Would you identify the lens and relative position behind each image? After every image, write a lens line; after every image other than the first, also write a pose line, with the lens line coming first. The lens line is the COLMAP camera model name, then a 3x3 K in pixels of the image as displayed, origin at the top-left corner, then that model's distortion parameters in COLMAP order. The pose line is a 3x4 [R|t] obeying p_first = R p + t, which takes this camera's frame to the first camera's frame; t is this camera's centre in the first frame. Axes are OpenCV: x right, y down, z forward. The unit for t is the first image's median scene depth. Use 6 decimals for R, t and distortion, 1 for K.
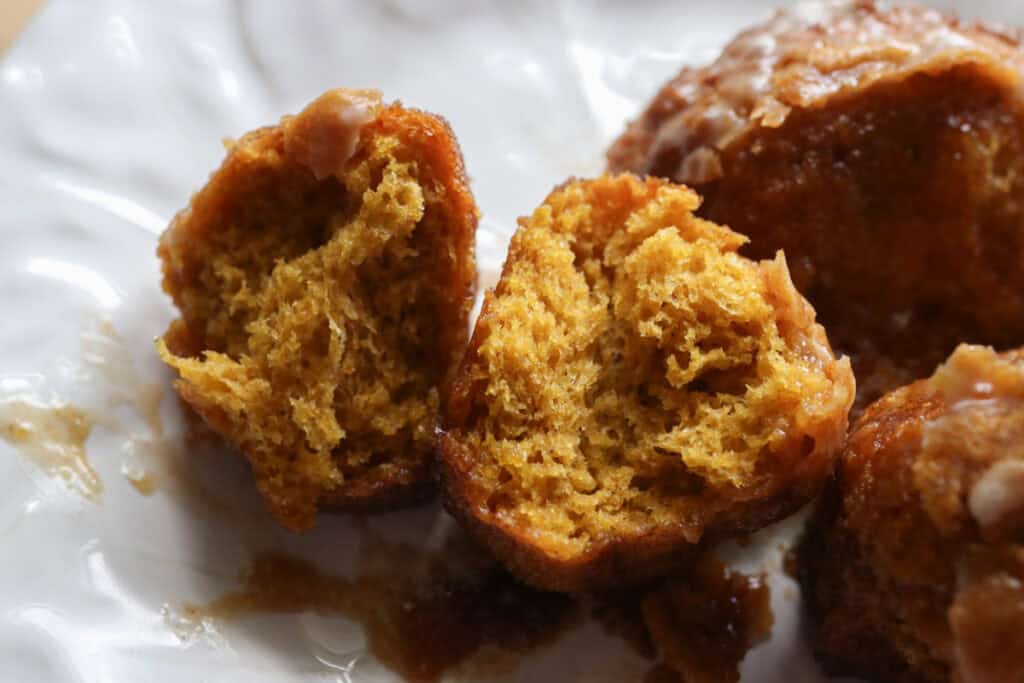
lens RADIAL K [[1686.3, 0, 511.3], [0, 1686.3, 425.7], [0, 0, 1]] dist [-0.119159, 0.258806]
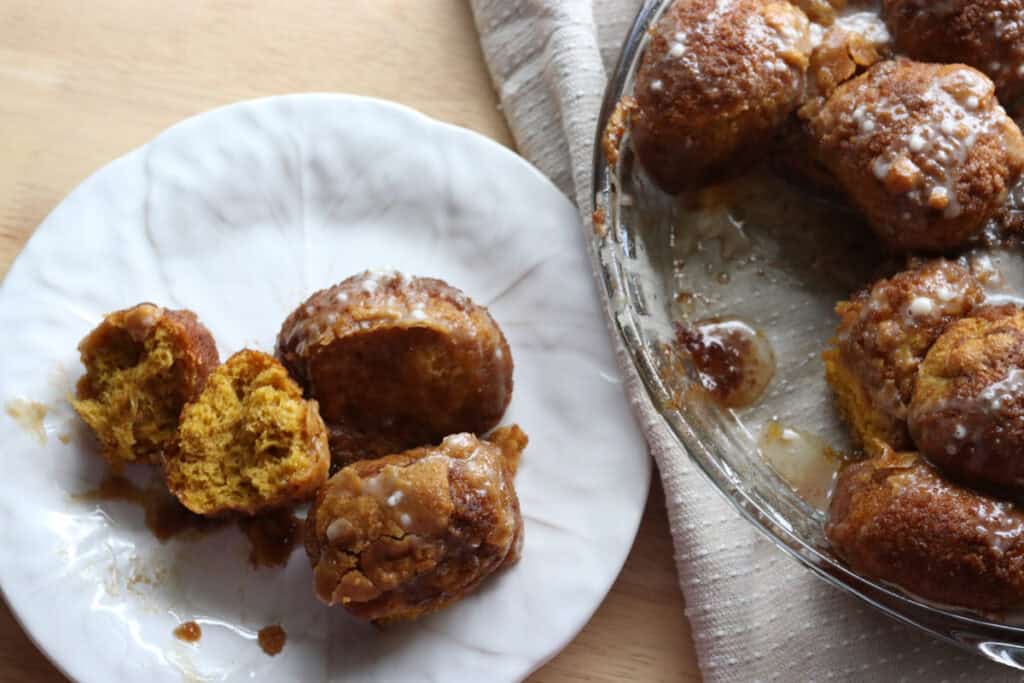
lens RADIAL K [[1686.3, 0, 511.3], [0, 1686.3, 425.7], [0, 0, 1]] dist [-0.119159, 0.258806]
pose [[0.977510, 0.176663, -0.115171, 0.736146], [-0.147849, 0.963520, 0.223091, -0.663311], [0.150382, -0.201045, 0.967970, -1.331662]]
